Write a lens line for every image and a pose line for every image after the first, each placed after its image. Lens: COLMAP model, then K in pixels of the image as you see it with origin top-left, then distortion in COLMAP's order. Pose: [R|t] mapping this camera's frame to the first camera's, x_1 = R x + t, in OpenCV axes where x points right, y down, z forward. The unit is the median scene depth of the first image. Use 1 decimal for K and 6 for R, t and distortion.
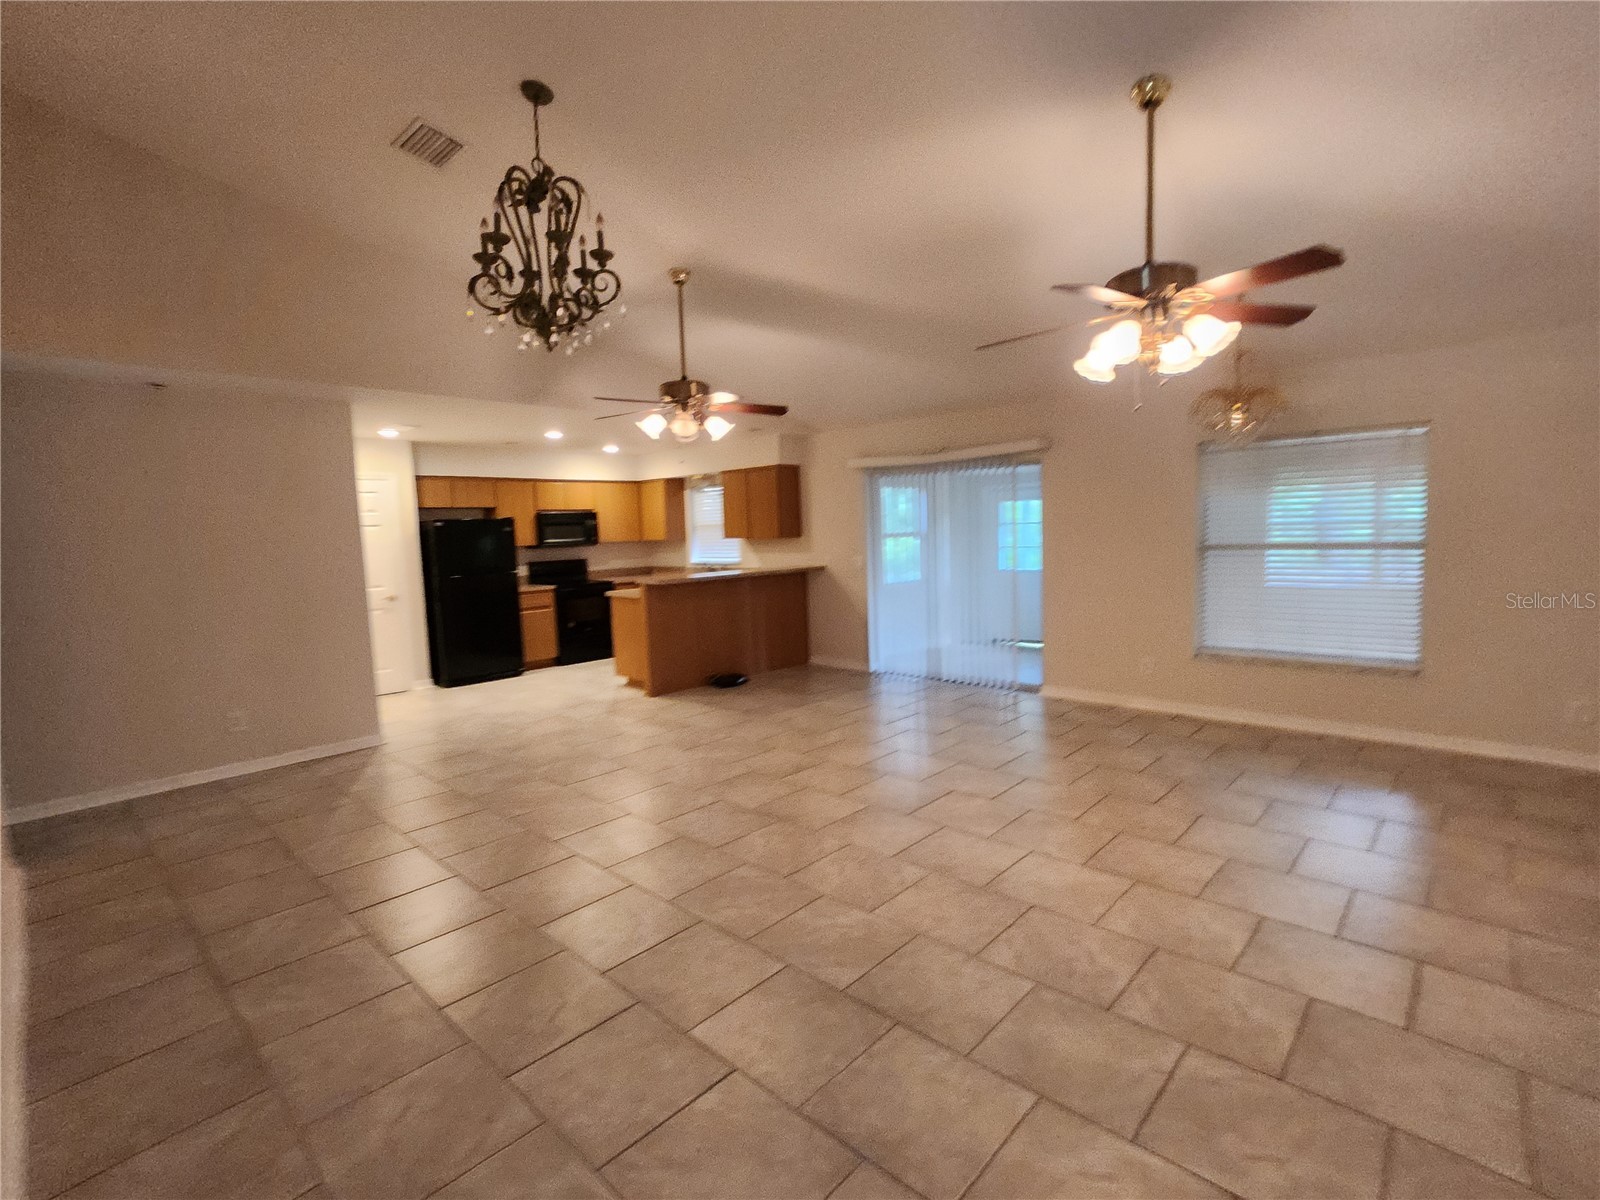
lens RADIAL K [[732.0, 0, 786.9], [0, 732.0, 605.9], [0, 0, 1]] dist [-0.004328, -0.000202]
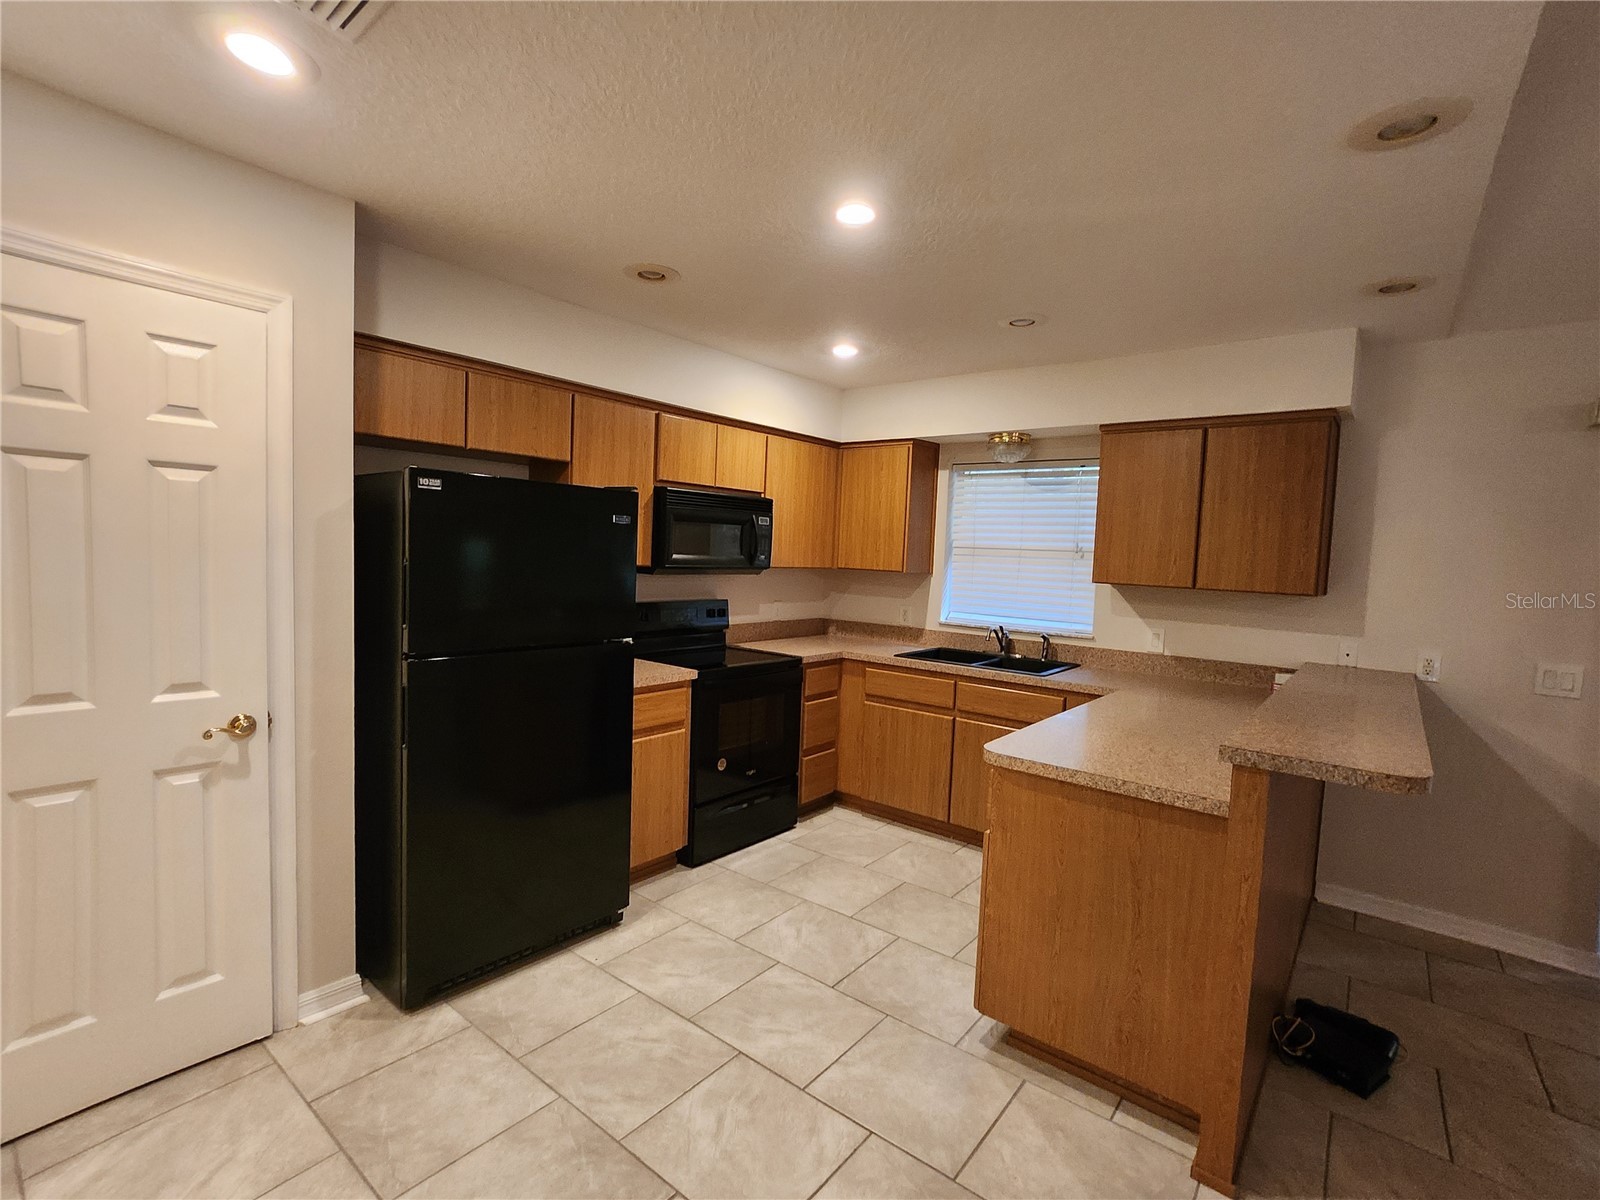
lens RADIAL K [[757.0, 0, 800.0], [0, 757.0, 600.0], [0, 0, 1]] dist [-0.006464, -0.000155]
pose [[0.993373, 0.065916, 0.094155, -0.334094], [-0.062319, 0.997228, -0.040643, -0.058419], [-0.096573, 0.034506, 0.994728, 0.643045]]
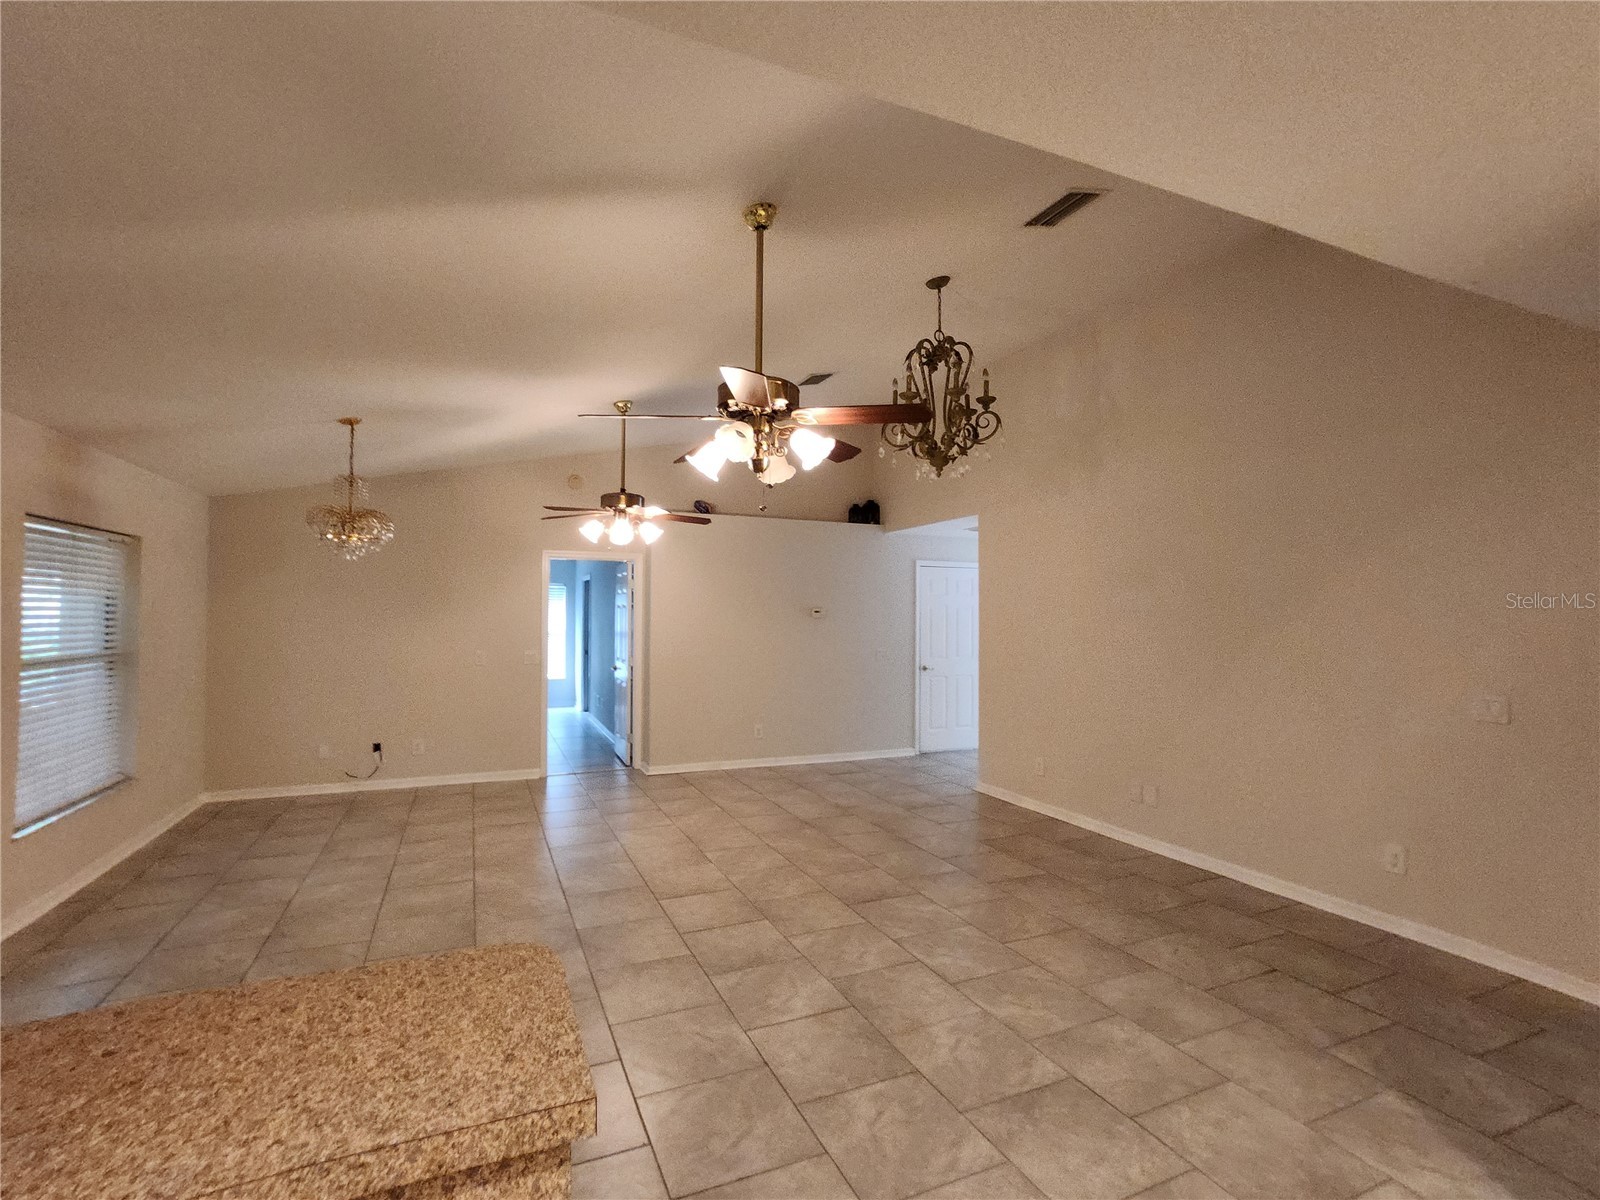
lens RADIAL K [[757.0, 0, 800.0], [0, 757.0, 600.0], [0, 0, 1]] dist [-0.006464, -0.000155]
pose [[-0.924699, 0.038385, 0.378758, -0.237395], [0.067002, 0.995783, 0.062662, -0.094454], [-0.374756, 0.083321, -0.923372, 0.930877]]
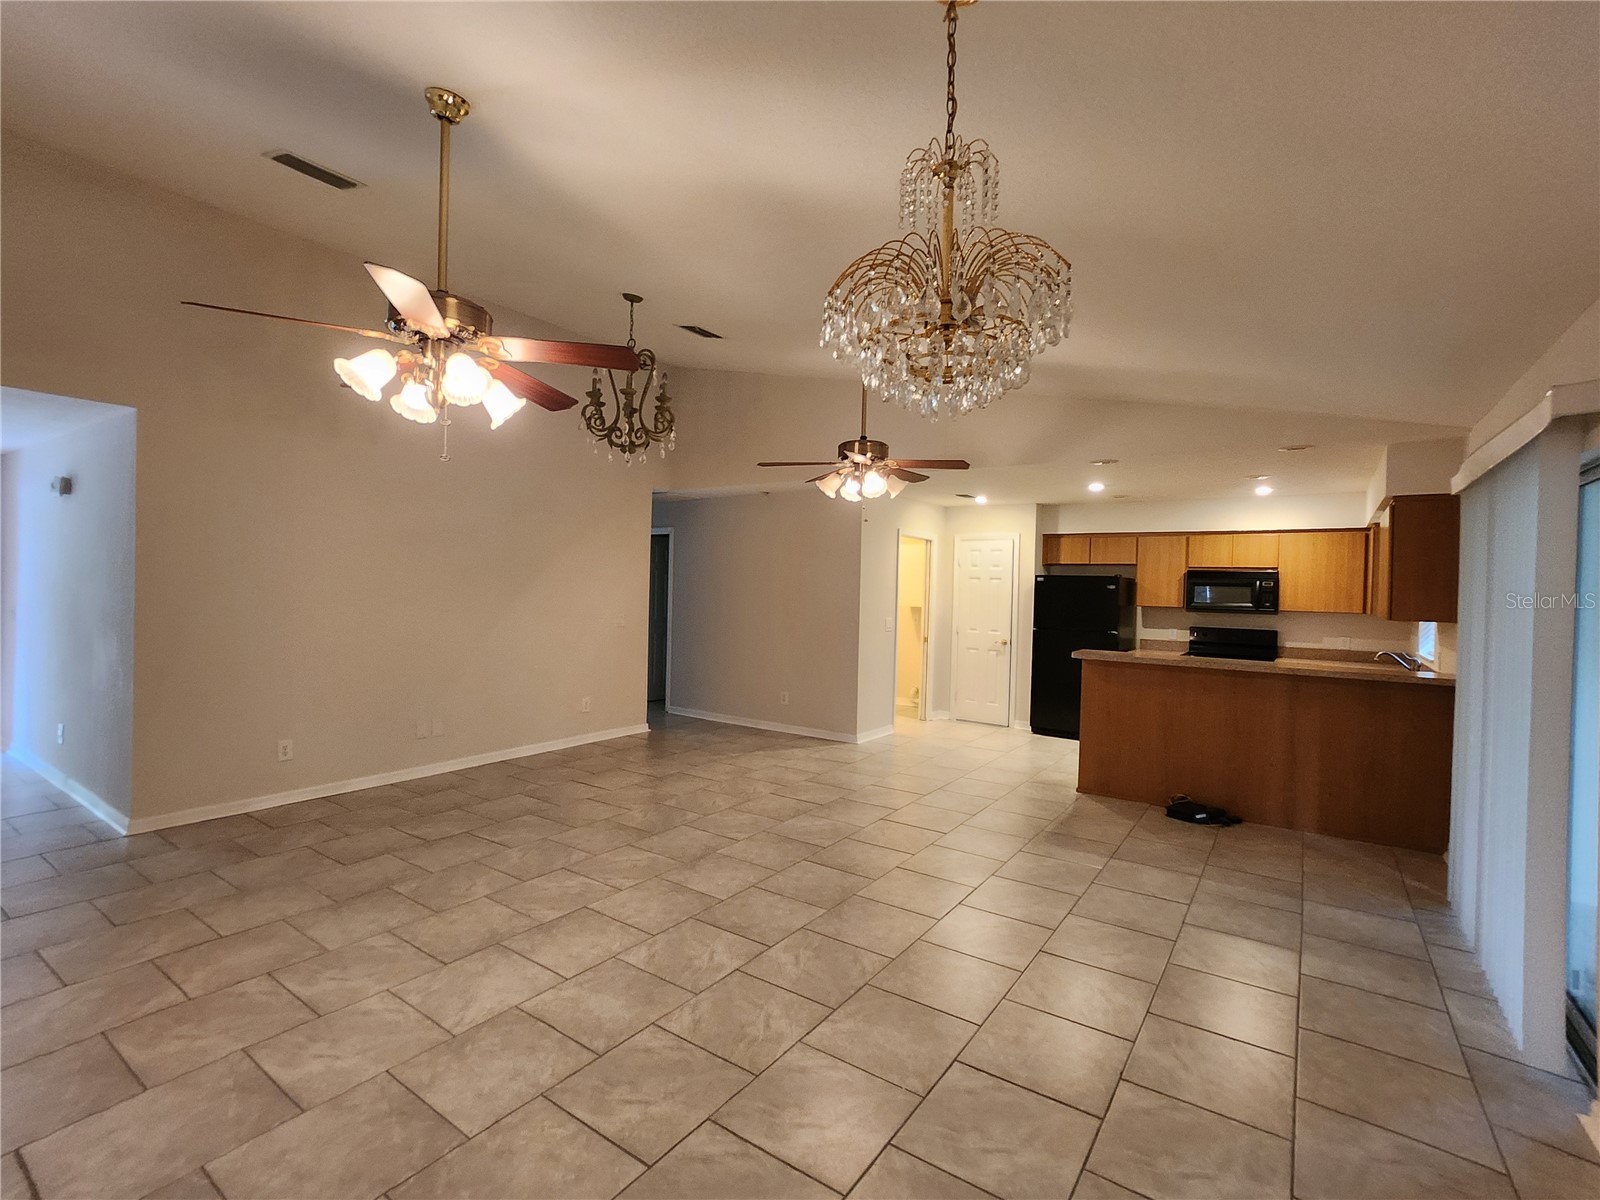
lens RADIAL K [[732.0, 0, 786.9], [0, 732.0, 605.9], [0, 0, 1]] dist [-0.004328, -0.000202]
pose [[0.157860, 0.062970, -0.985452, 0.494131], [-0.134831, 0.989992, 0.041662, -0.065084], [0.978213, 0.126292, 0.164770, 0.446047]]
